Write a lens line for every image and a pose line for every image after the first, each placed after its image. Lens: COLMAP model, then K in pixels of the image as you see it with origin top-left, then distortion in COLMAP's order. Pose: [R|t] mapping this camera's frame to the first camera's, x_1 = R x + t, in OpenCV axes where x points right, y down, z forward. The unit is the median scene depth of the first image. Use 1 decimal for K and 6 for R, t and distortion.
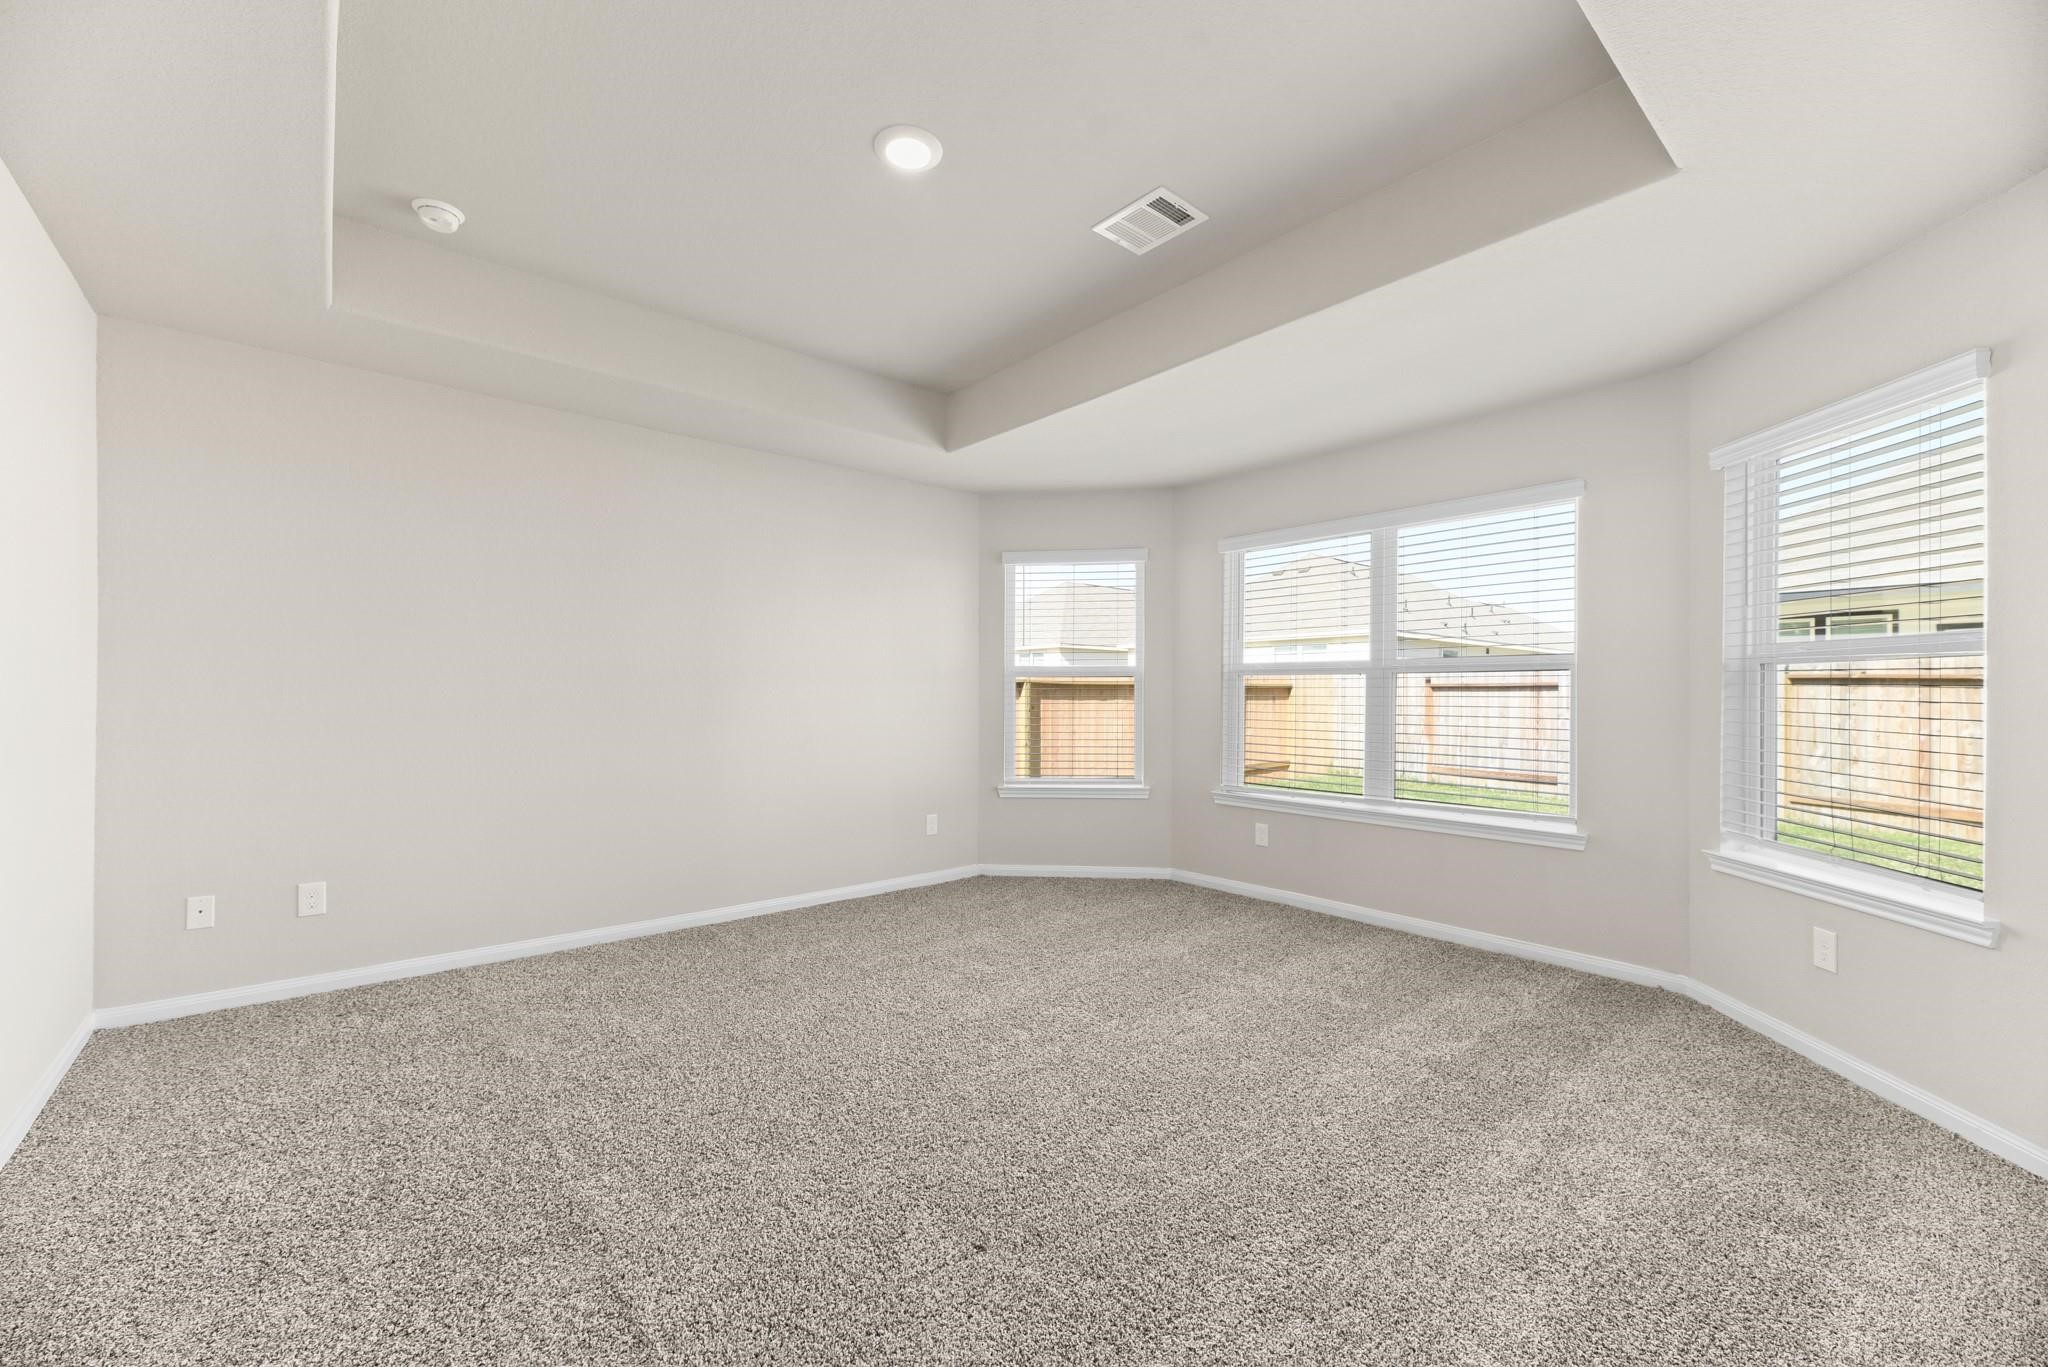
lens RADIAL K [[815.4, 0, 1022.2], [0, 815.4, 681.1], [0, 0, 1]] dist [0.001495, 0.000232]
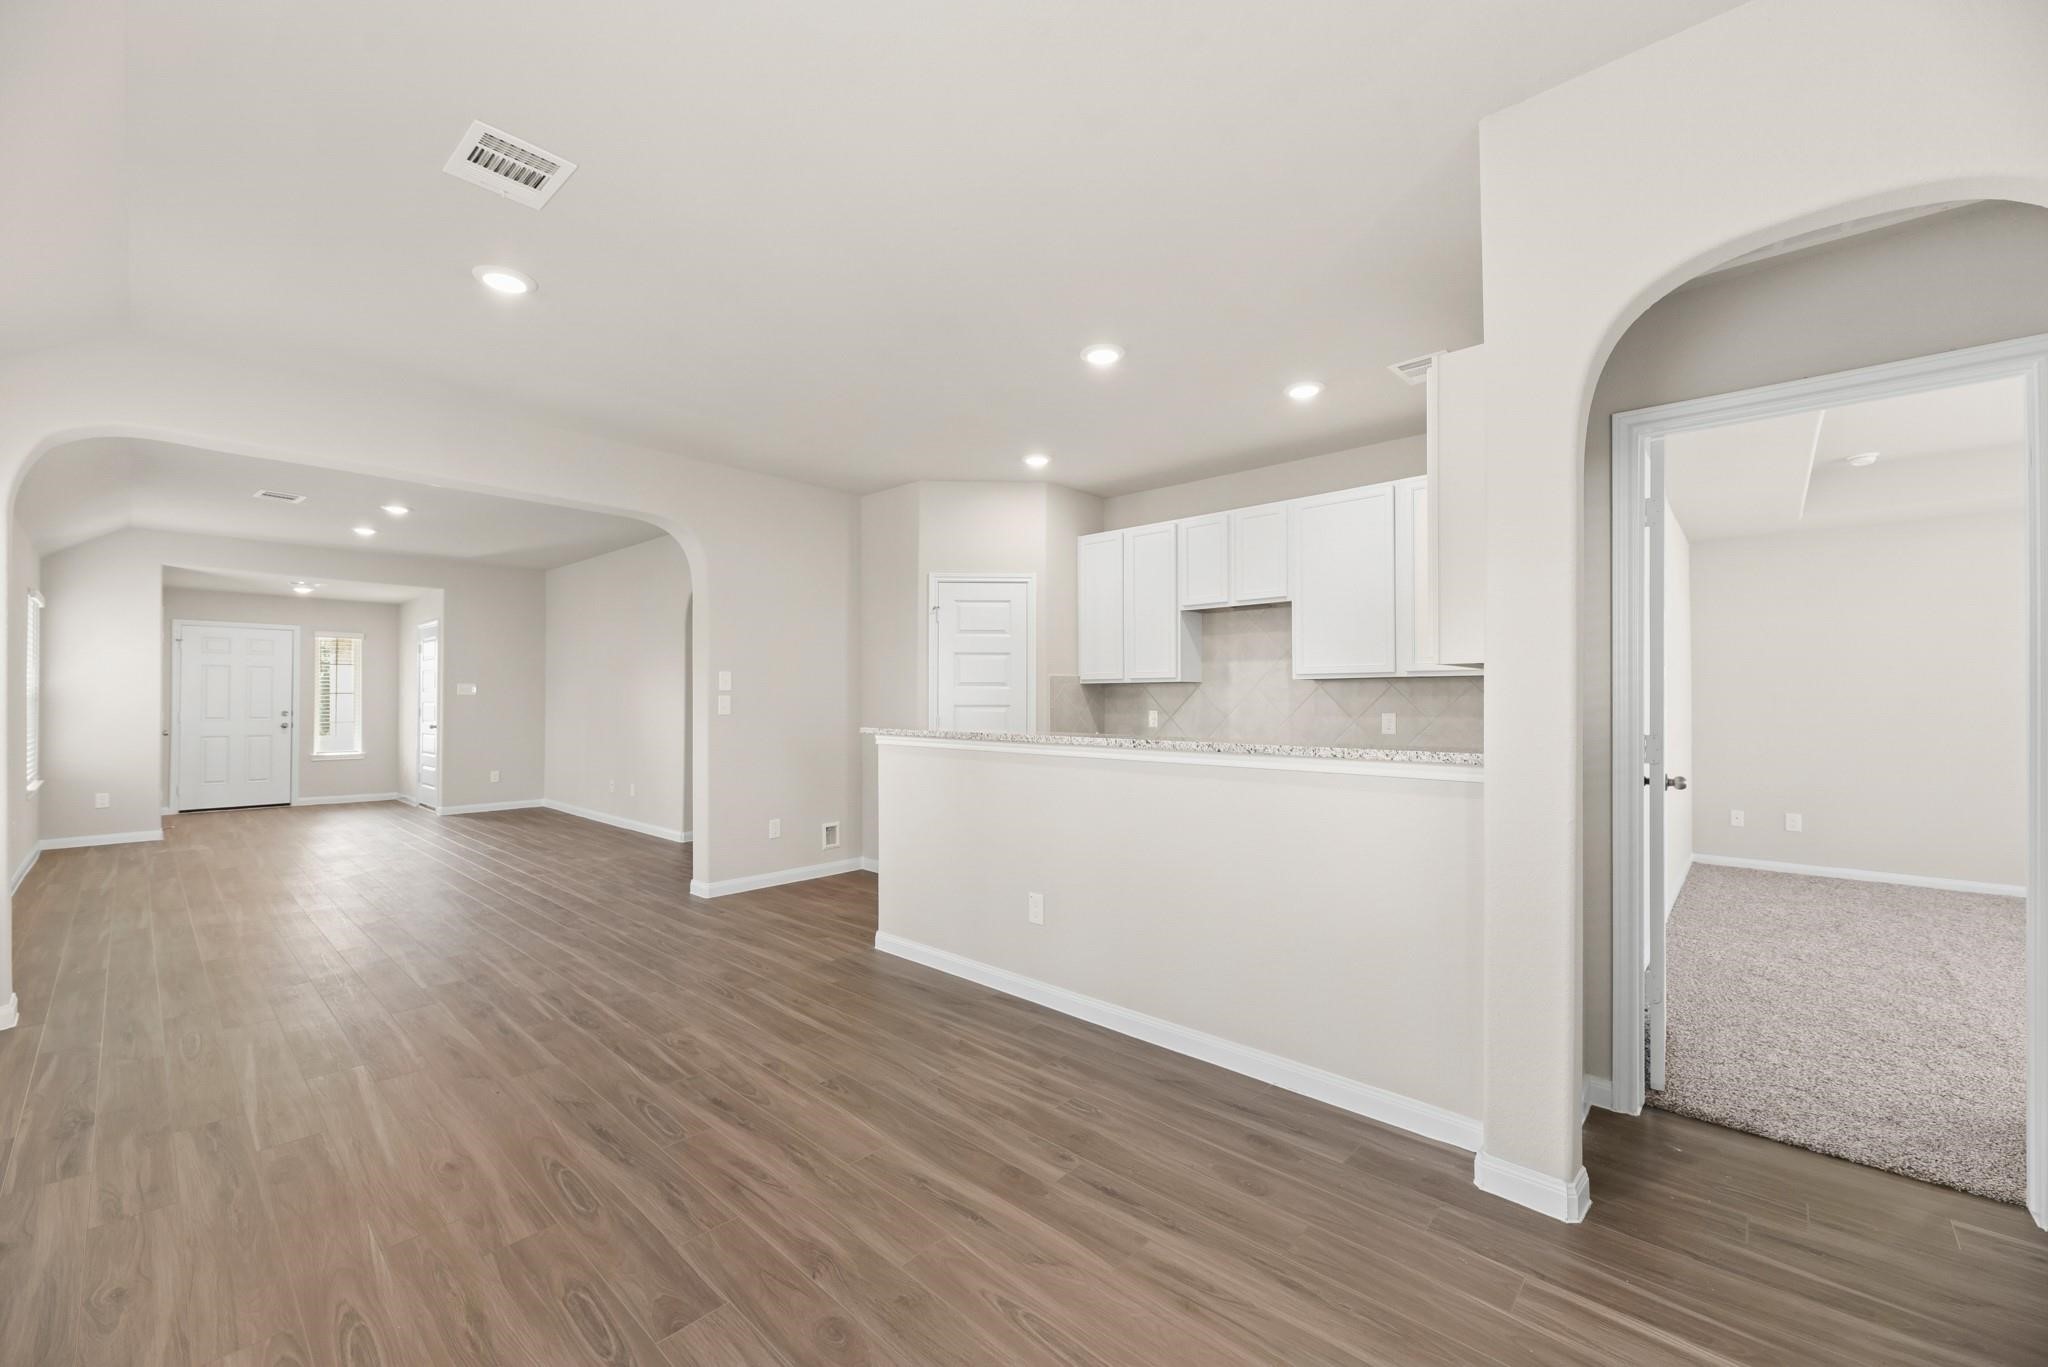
lens RADIAL K [[815.4, 0, 1021.6], [0, 815.4, 690.1], [0, 0, 1]] dist [0.001495, 0.000232]
pose [[0.120307, -0.013162, -0.992649, 0.843030], [0.001960, 0.999913, -0.013020, -0.017060], [0.992735, -0.000379, 0.120323, -1.061087]]
